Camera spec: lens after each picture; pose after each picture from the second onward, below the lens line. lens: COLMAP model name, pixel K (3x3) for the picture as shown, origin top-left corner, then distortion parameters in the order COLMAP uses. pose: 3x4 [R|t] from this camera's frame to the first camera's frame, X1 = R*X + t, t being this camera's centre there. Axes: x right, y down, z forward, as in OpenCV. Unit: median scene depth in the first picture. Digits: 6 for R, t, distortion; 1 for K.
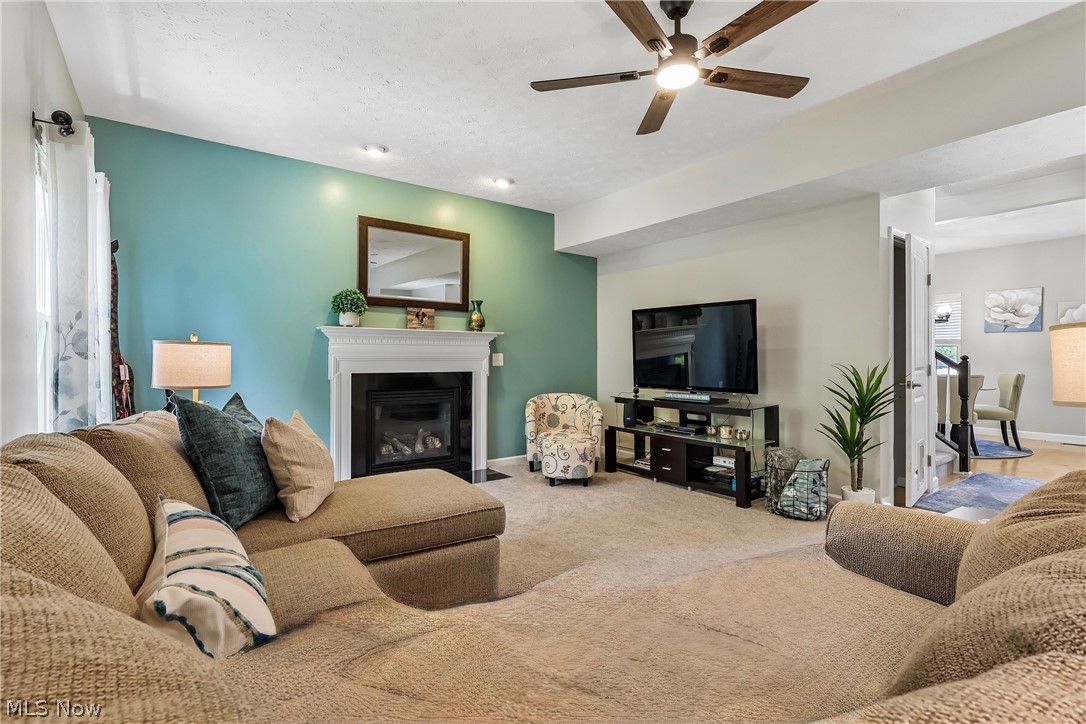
lens RADIAL K [[509.9, 0, 539.5], [0, 509.9, 357.3], [0, 0, 1]] dist [0.000226, 0.001585]
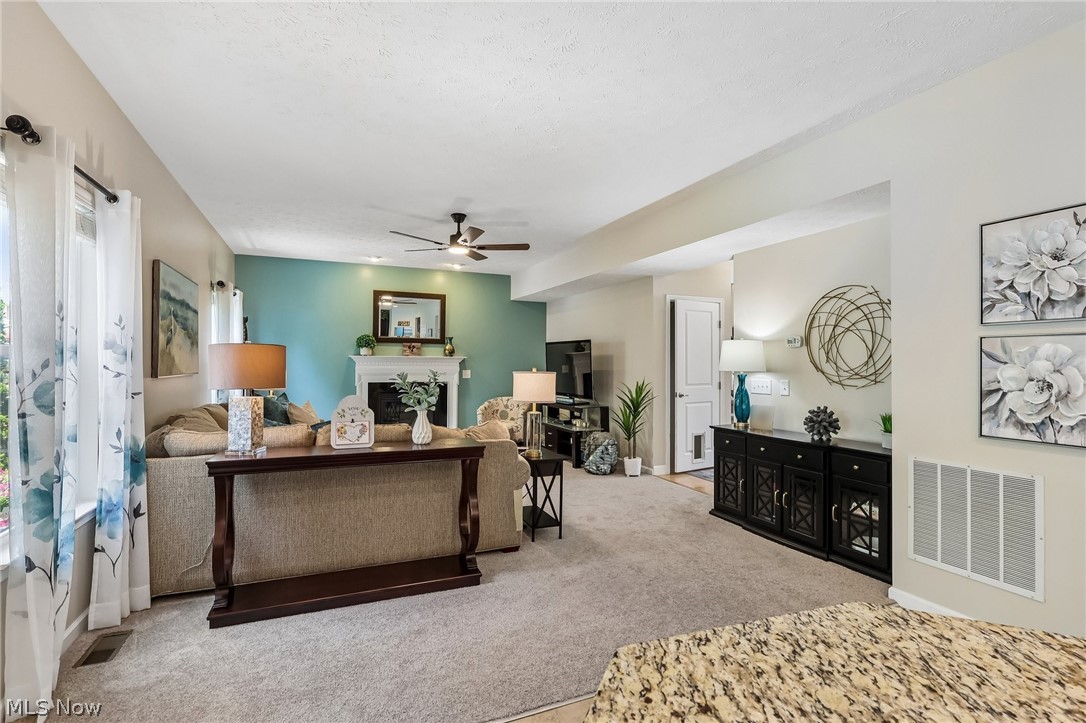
lens RADIAL K [[509.9, 0, 543.1], [0, 509.9, 361.5], [0, 0, 1]] dist [0.000226, 0.001585]
pose [[0.976820, 0.004947, -0.214004, 0.532197], [-0.005313, 0.999985, -0.001138, -0.037421], [0.213995, 0.002249, 0.976832, -0.512814]]
